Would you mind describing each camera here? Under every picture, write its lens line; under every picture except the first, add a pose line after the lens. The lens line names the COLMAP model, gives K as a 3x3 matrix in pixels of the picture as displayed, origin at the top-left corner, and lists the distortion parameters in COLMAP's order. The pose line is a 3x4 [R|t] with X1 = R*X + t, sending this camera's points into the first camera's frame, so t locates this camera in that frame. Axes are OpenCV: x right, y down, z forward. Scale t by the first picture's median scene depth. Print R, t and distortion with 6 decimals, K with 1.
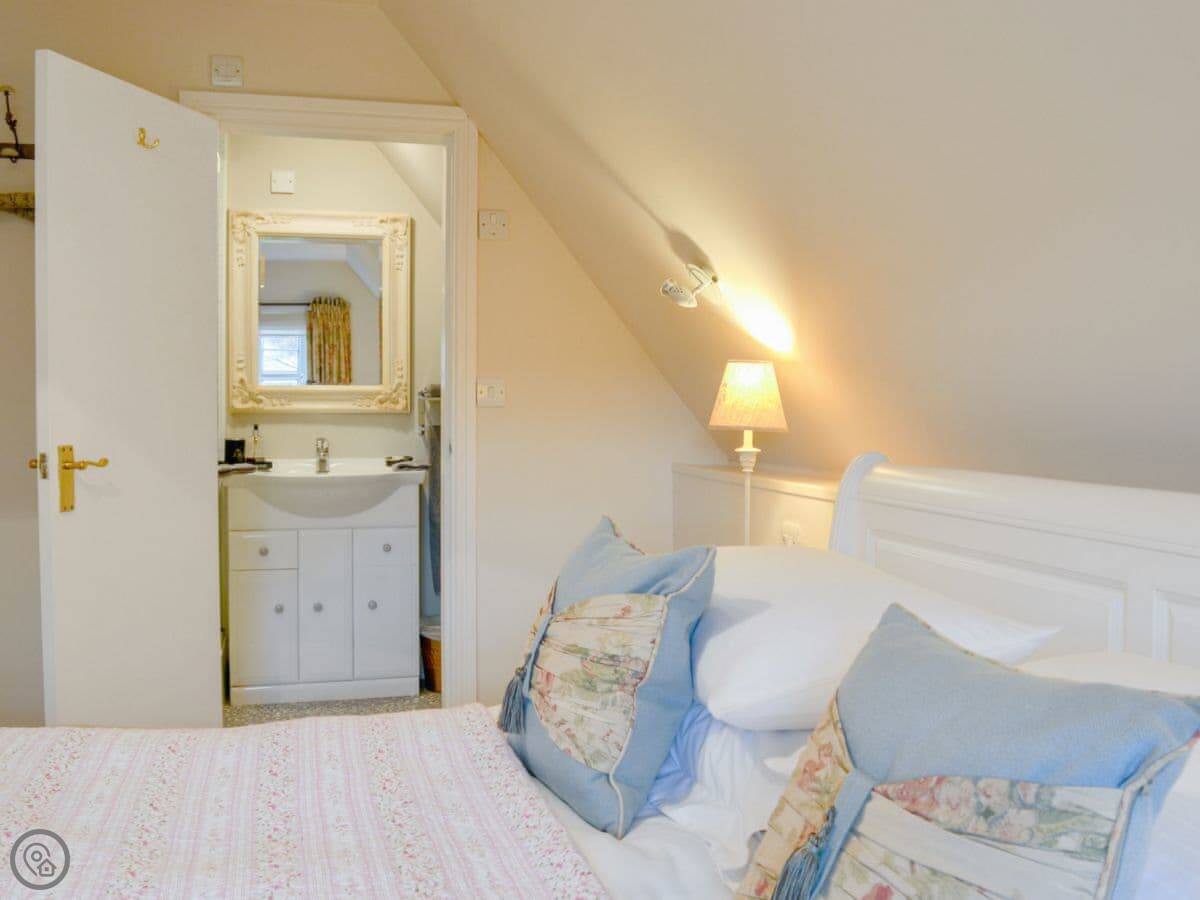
lens RADIAL K [[1100.1, 0, 557.3], [0, 1100.1, 450.2], [0, 0, 1]] dist [-0.084413, -0.001858]
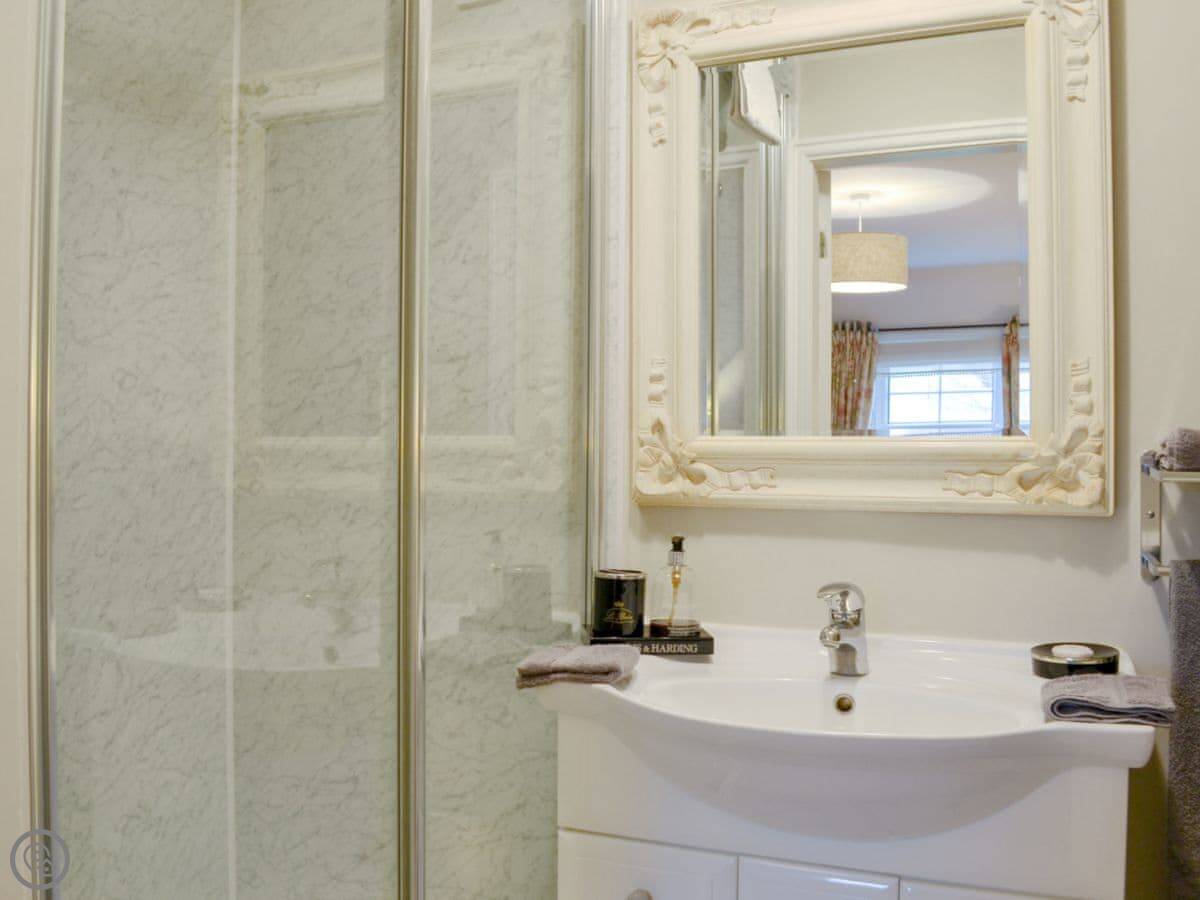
lens RADIAL K [[1100.1, 0, 557.3], [0, 1100.1, 450.2], [0, 0, 1]] dist [-0.084413, -0.001858]
pose [[0.790005, -0.002361, -0.613096, -0.069241], [-0.030393, 0.998612, -0.043009, -0.035962], [0.612347, 0.052611, 0.788837, 0.654523]]
